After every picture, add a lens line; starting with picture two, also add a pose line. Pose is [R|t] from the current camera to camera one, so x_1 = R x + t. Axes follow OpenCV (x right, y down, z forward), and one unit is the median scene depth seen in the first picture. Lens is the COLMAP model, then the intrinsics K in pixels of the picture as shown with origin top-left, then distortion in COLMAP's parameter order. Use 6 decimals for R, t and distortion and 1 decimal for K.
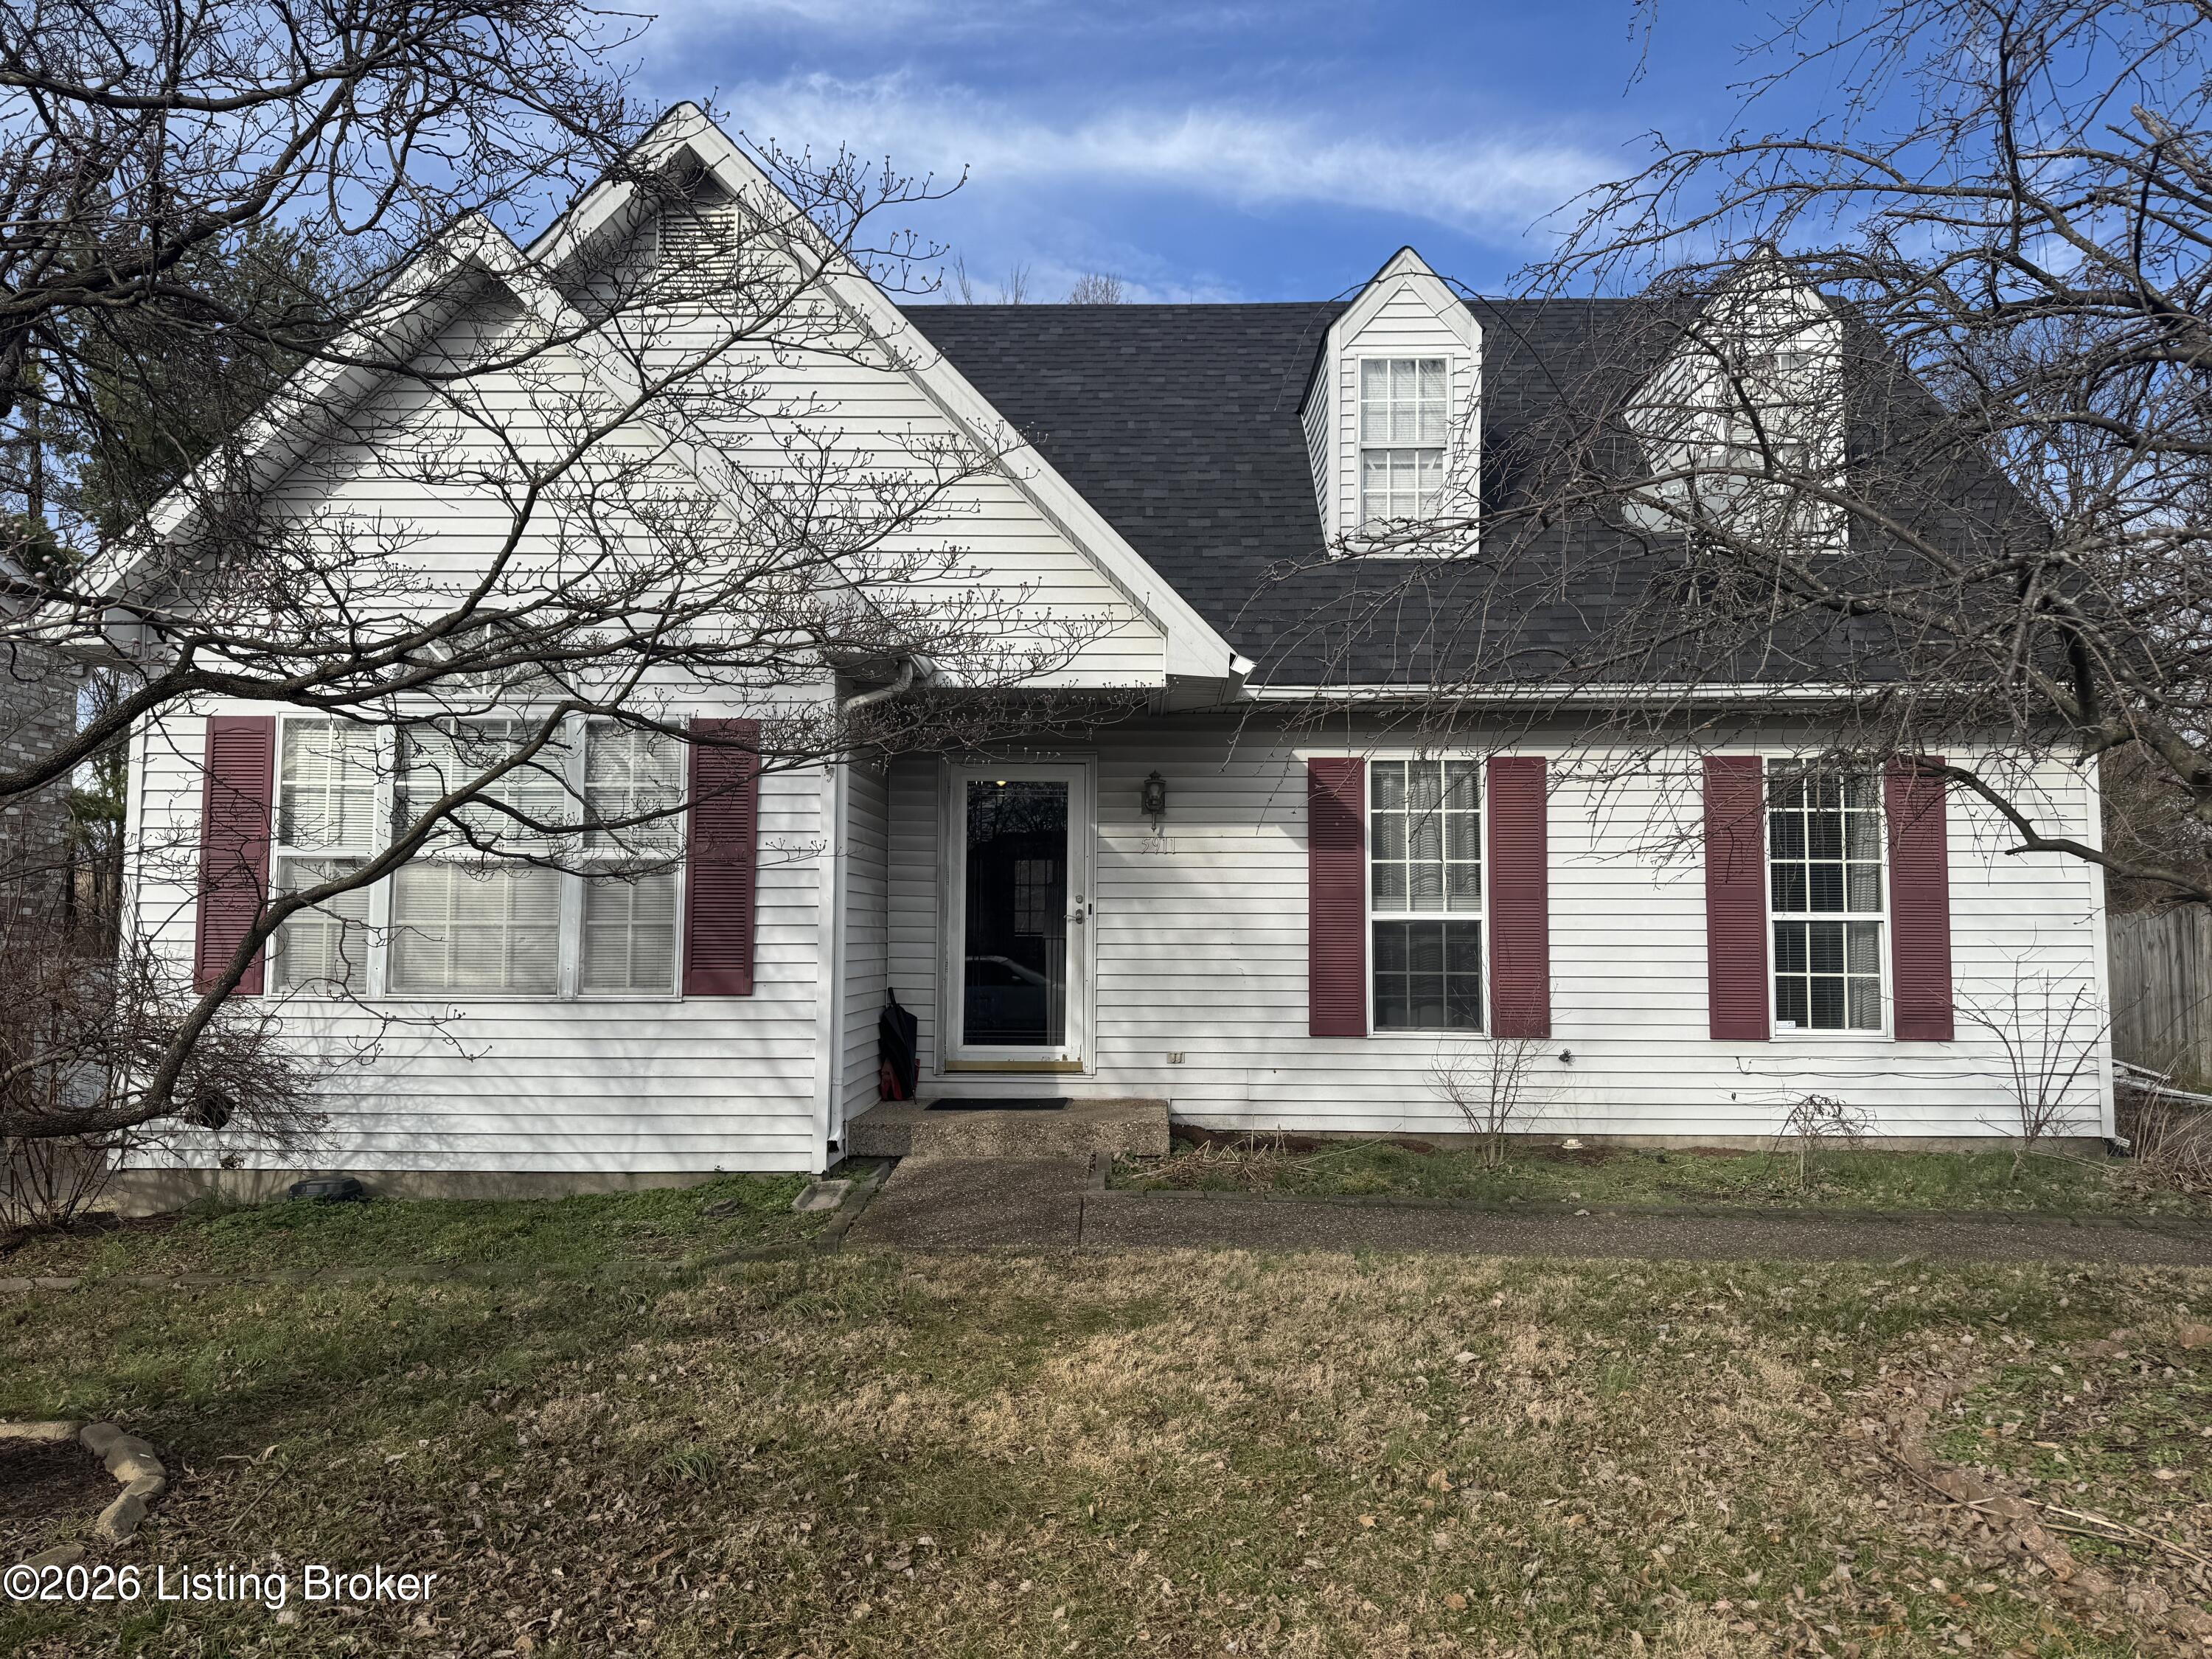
lens RADIAL K [[1525.2, 0, 1115.8], [0, 1525.2, 840.9], [0, 0, 1]] dist [0.129965, -0.146800]
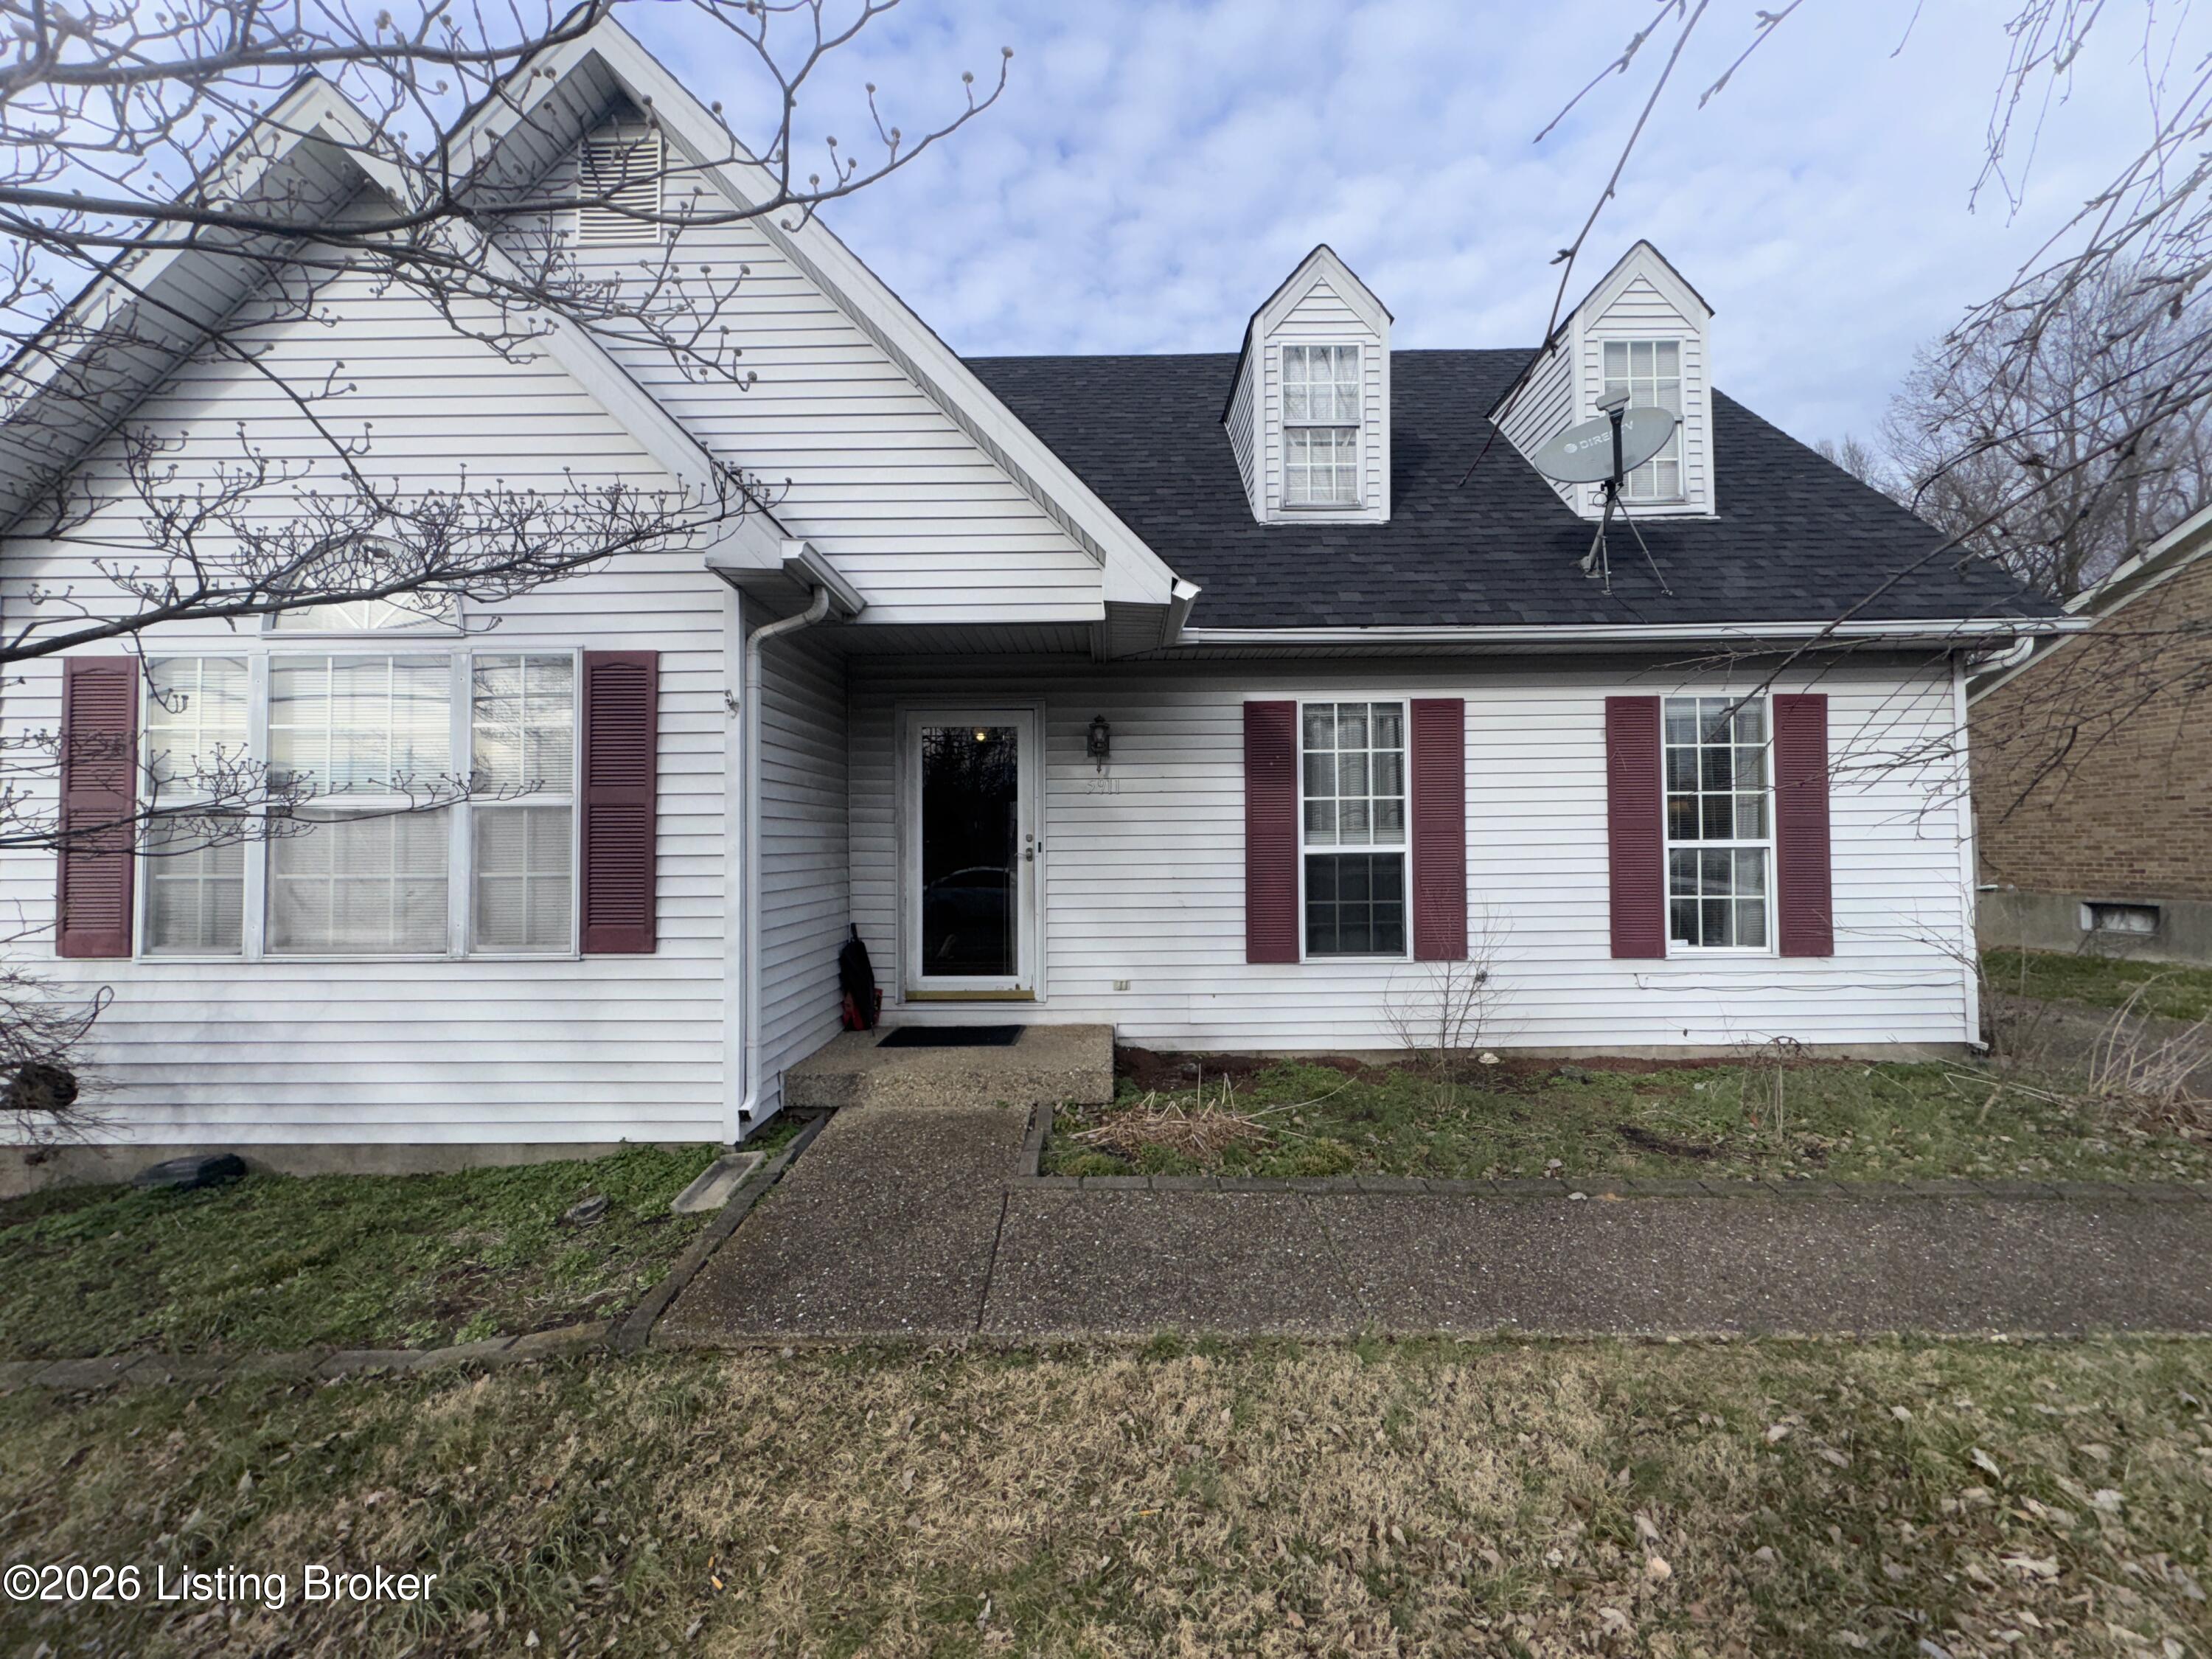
lens RADIAL K [[887.3, 0, 1106.0], [0, 887.3, 829.5], [0, 0, 1]] dist [0.002001, 0.000718]
pose [[0.999886, -0.011816, 0.009428, 0.023683], [0.011352, 0.998792, 0.047814, 0.003930], [-0.009981, -0.047701, 0.998812, 0.387885]]
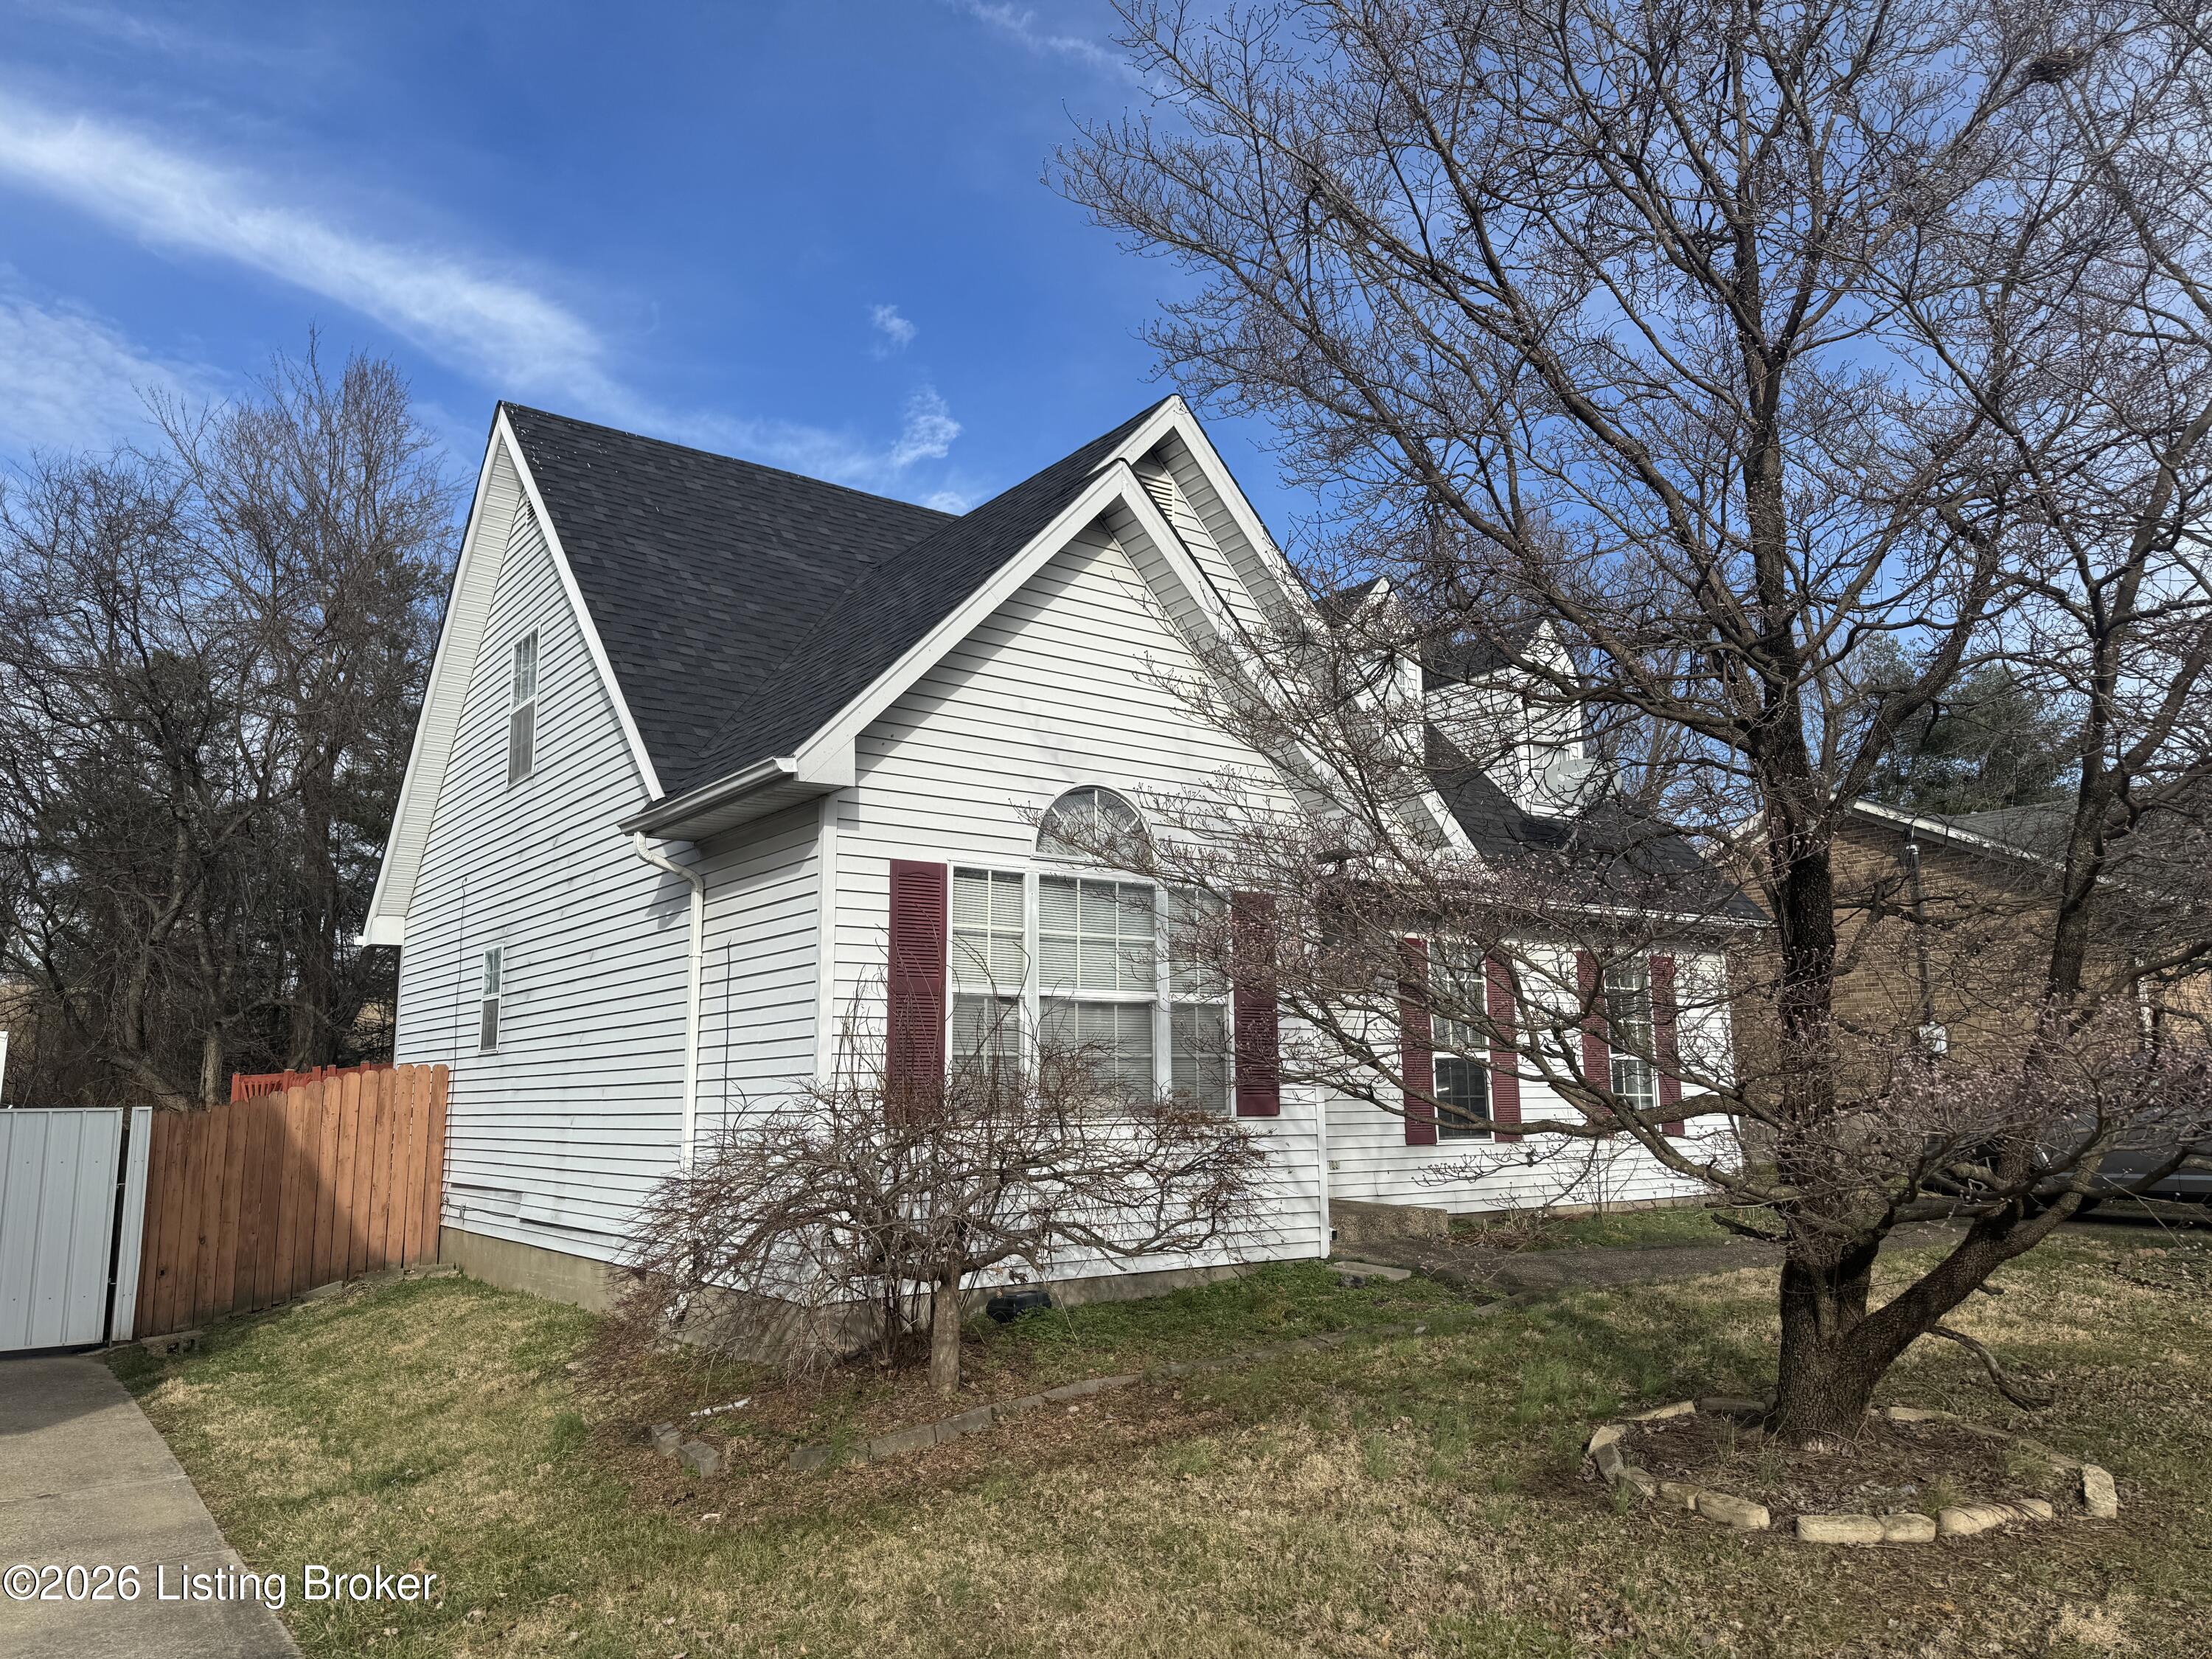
lens RADIAL K [[1525.2, 0, 1115.8], [0, 1525.2, 840.9], [0, 0, 1]] dist [0.129965, -0.146800]
pose [[0.797163, 0.088630, 0.597224, -0.912412], [-0.033618, 0.994148, -0.102663, 0.009013], [-0.602828, 0.061762, 0.795477, 0.061356]]
